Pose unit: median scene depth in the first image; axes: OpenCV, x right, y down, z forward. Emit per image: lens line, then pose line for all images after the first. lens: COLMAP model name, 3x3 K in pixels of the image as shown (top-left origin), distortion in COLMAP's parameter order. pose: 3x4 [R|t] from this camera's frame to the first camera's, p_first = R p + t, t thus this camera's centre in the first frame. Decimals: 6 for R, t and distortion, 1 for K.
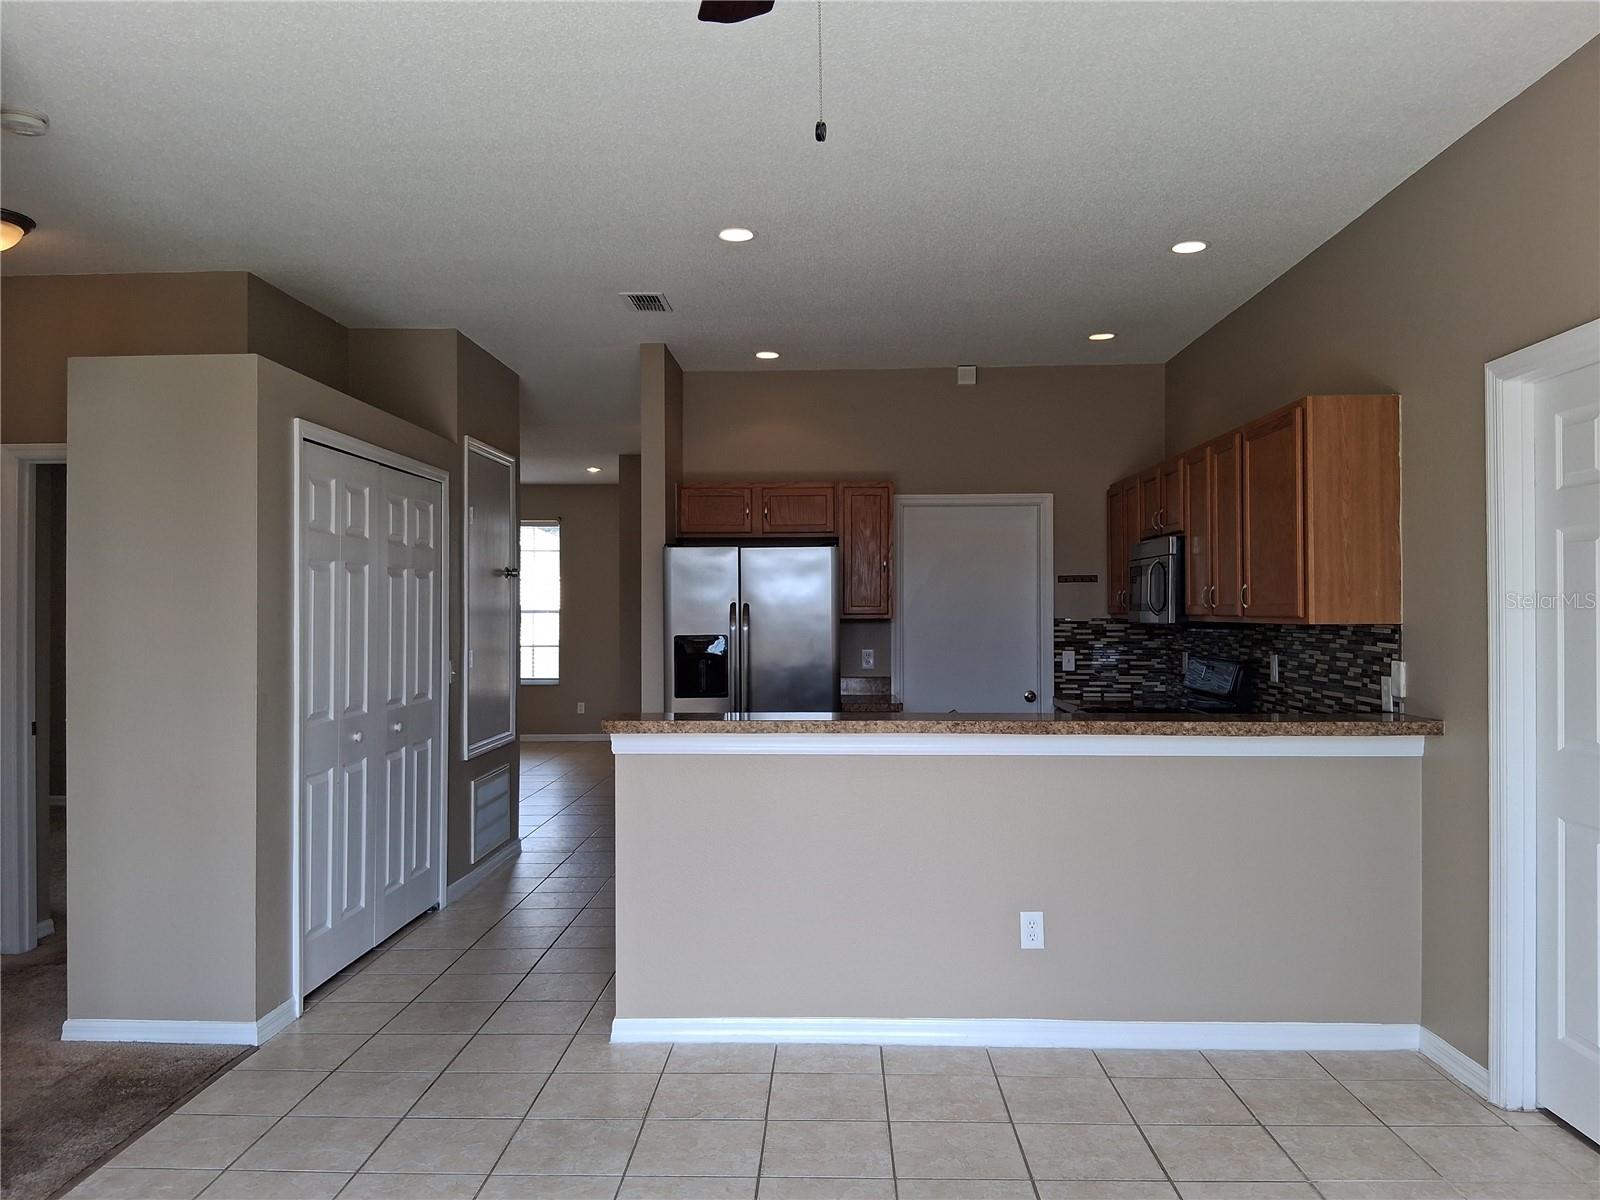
lens RADIAL K [[1204.2, 0, 796.4], [0, 1204.2, 592.3], [0, 0, 1]] dist [0.121723, -0.185696]
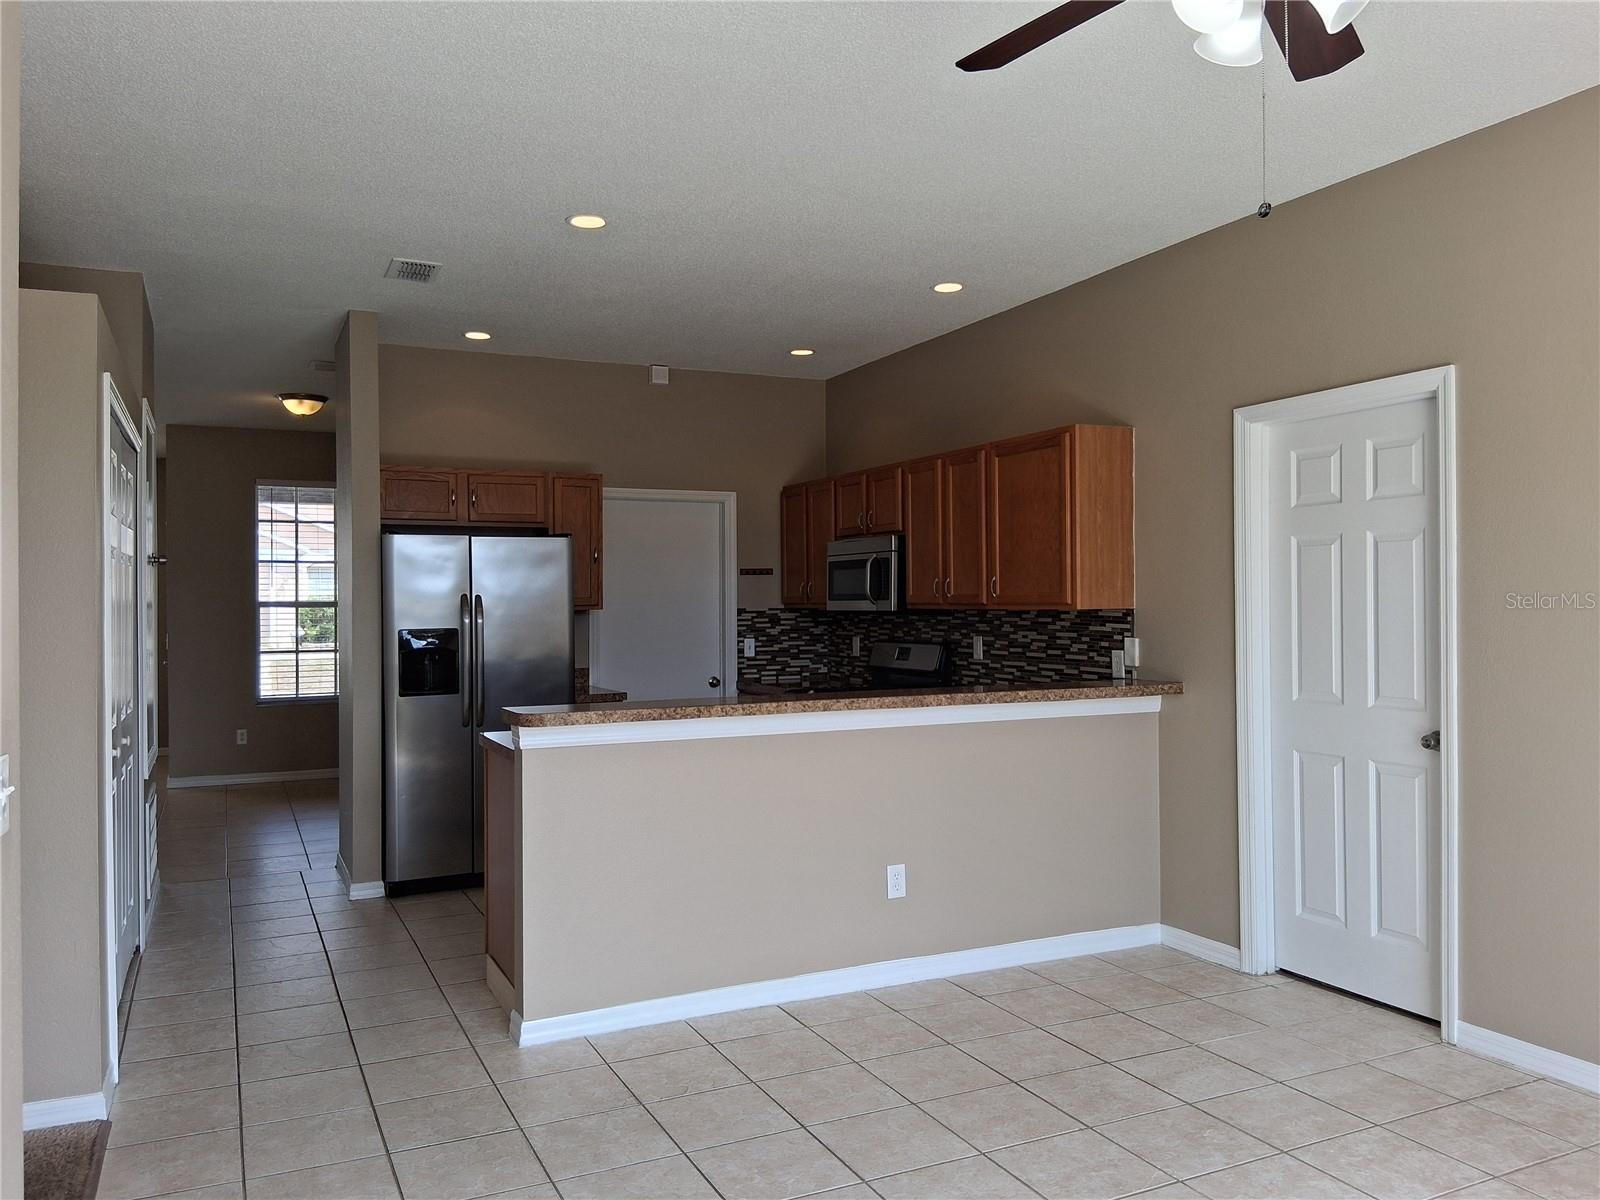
lens RADIAL K [[1204.2, 0, 796.4], [0, 1204.2, 592.3], [0, 0, 1]] dist [0.121723, -0.185696]
pose [[0.891338, -0.000739, 0.453340, -0.333292], [-0.001463, 0.999989, 0.004508, 0.003461], [-0.453338, -0.004682, 0.891327, 0.033986]]
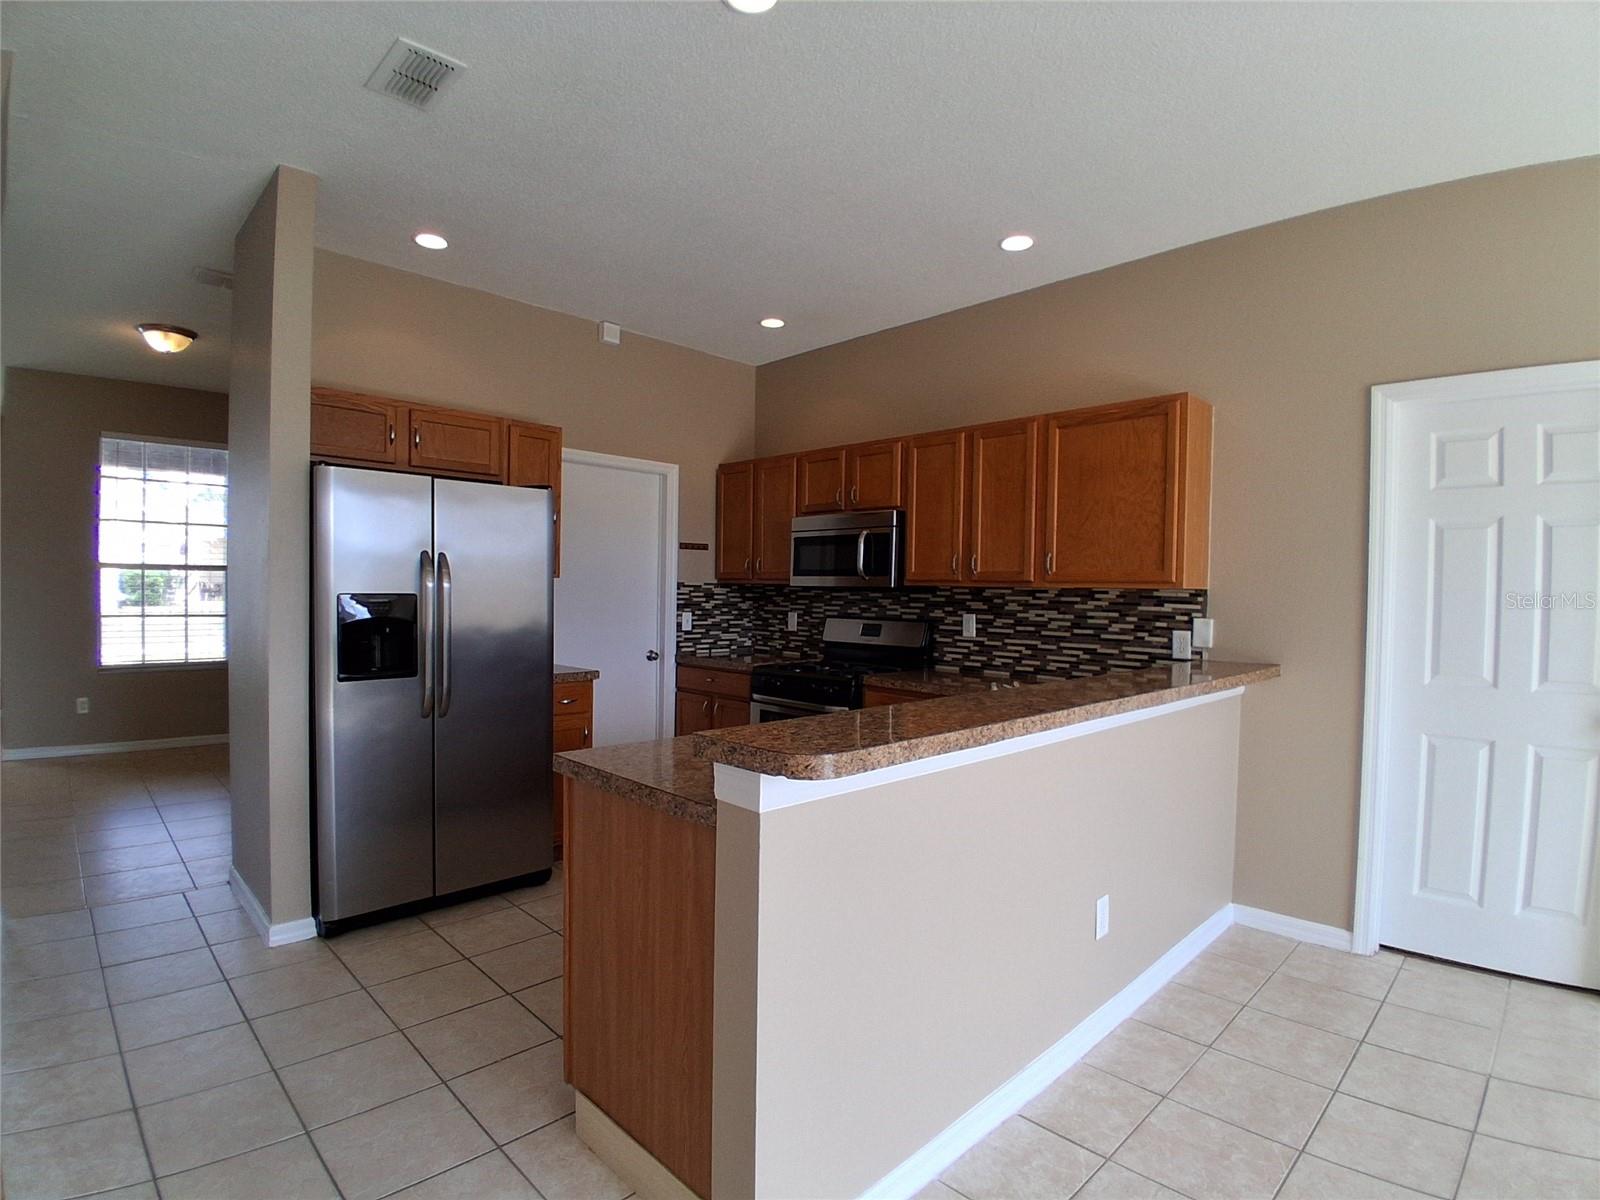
lens RADIAL K [[800.7, 0, 807.8], [0, 800.7, 608.2], [0, 0, 1]] dist [0.006578, -0.047790]
pose [[0.687902, -0.000529, 0.725803, -0.329613], [-0.031679, 0.999025, 0.030753, 0.028518], [-0.725111, -0.044148, 0.687215, 0.631748]]
